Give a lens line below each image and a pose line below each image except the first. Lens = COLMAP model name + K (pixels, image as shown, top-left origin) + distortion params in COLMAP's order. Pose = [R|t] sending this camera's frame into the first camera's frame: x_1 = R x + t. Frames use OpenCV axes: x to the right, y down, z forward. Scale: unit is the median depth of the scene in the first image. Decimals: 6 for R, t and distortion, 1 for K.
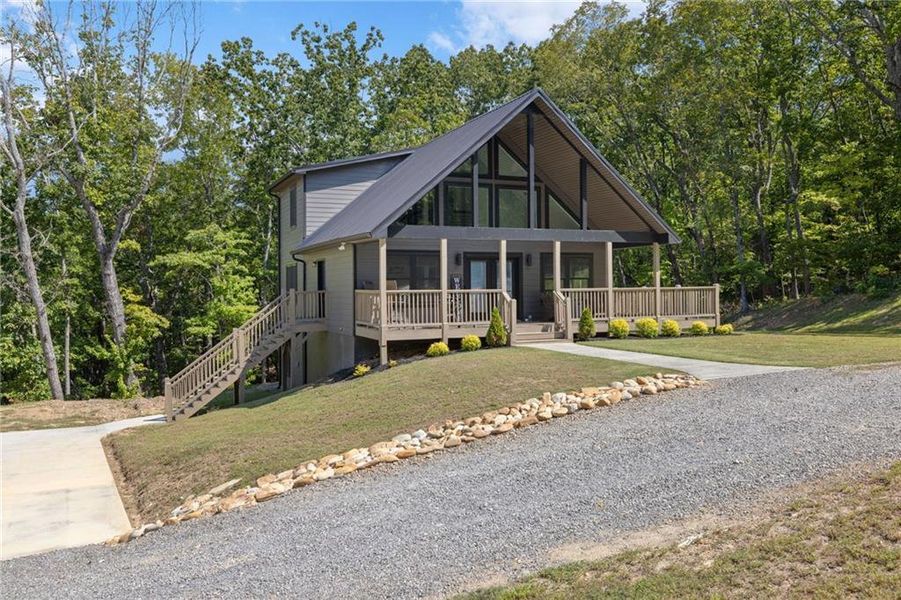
lens RADIAL K [[729.9, 0, 450.5], [0, 729.9, 300.0], [0, 0, 1]] dist [-0.002839, -0.008317]
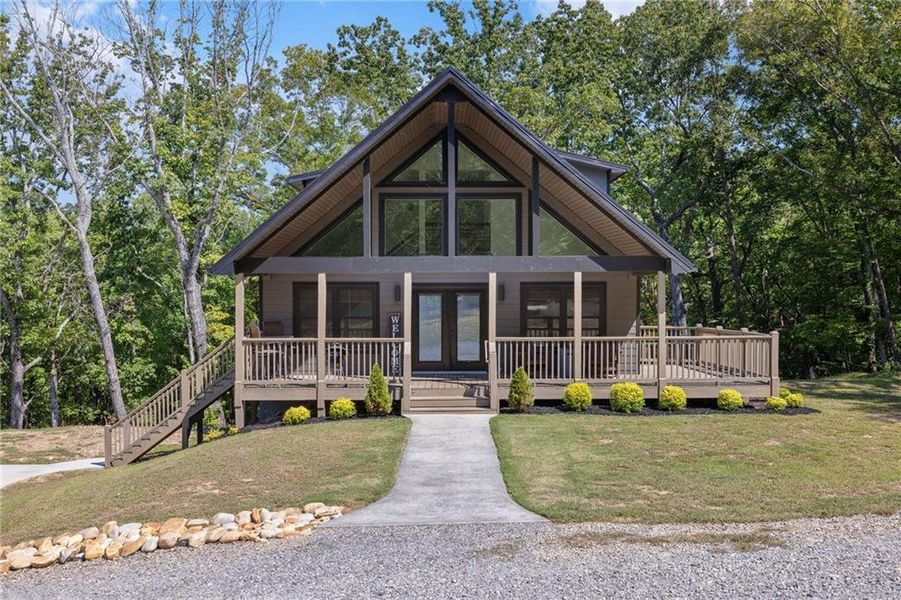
lens RADIAL K [[843.2, 0, 450.5], [0, 843.2, 300.0], [0, 0, 1]] dist [-0.006490, -0.002807]
pose [[0.914044, 0.013906, -0.405377, 0.320013], [-0.010636, 0.999890, 0.010319, -0.043510], [0.405476, -0.005120, 0.914091, 0.150619]]
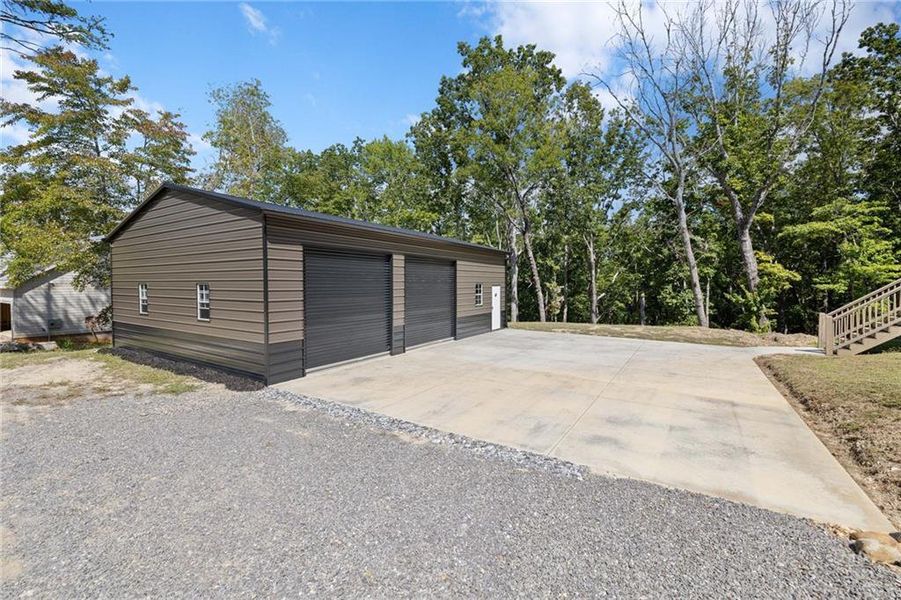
lens RADIAL K [[375.2, 0, 451.1], [0, 375.2, 292.4], [0, 0, 1]] dist [-0.000656, -0.000156]
pose [[0.479772, 0.026368, -0.876997, -0.136562], [-0.008829, 0.999643, 0.025225, 0.053530], [0.877349, -0.004359, 0.479833, 0.220518]]
